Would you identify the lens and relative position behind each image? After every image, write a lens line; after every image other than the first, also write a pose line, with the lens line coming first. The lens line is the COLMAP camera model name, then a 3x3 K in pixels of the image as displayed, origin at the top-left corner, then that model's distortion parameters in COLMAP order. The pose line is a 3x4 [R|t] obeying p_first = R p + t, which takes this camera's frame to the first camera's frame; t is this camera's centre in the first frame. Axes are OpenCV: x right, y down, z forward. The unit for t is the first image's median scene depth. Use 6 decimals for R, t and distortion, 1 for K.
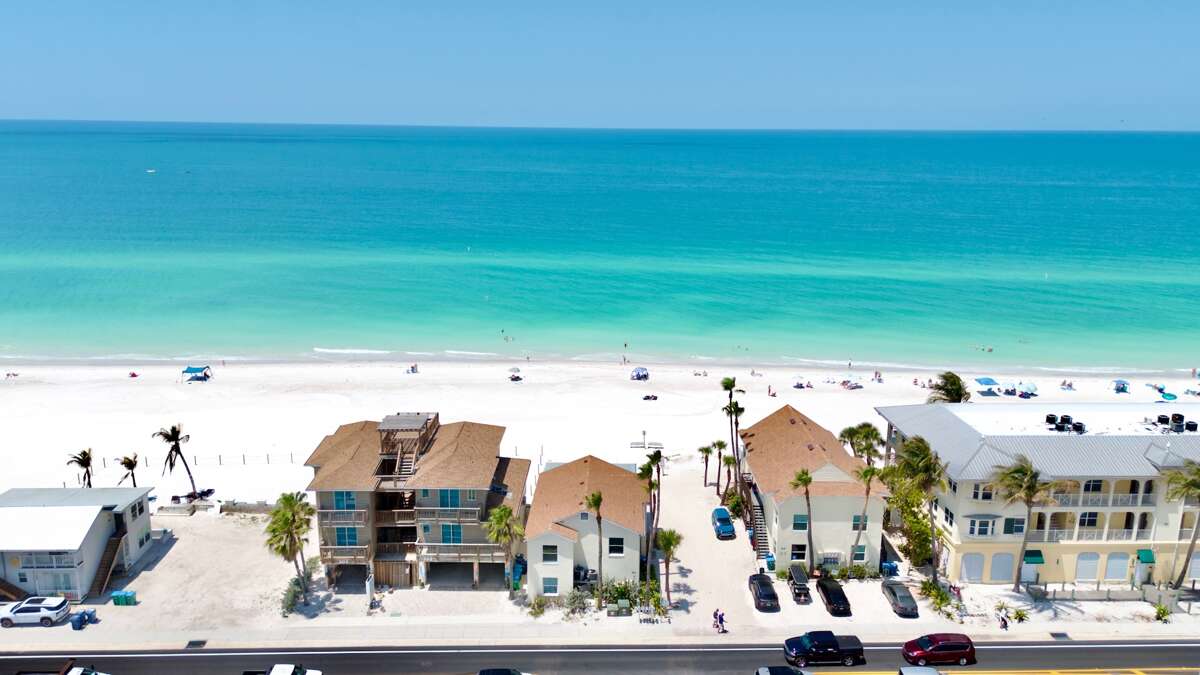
lens RADIAL K [[908.2, 0, 600.0], [0, 908.2, 337.5], [0, 0, 1]] dist [0.073739, -0.040229]
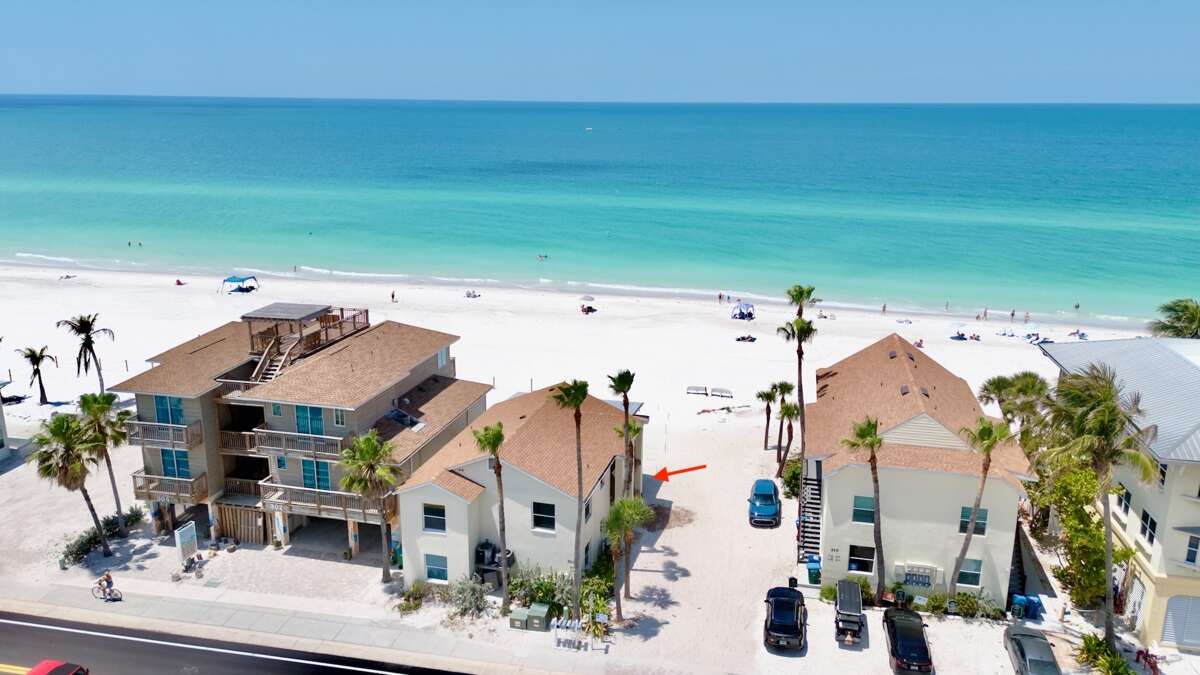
lens RADIAL K [[908.2, 0, 600.0], [0, 908.2, 337.5], [0, 0, 1]] dist [0.073739, -0.040229]
pose [[0.973671, 0.057930, -0.220475, 0.176207], [-0.052619, 0.998167, 0.029890, 0.082338], [0.221802, -0.017501, 0.974935, 0.385761]]
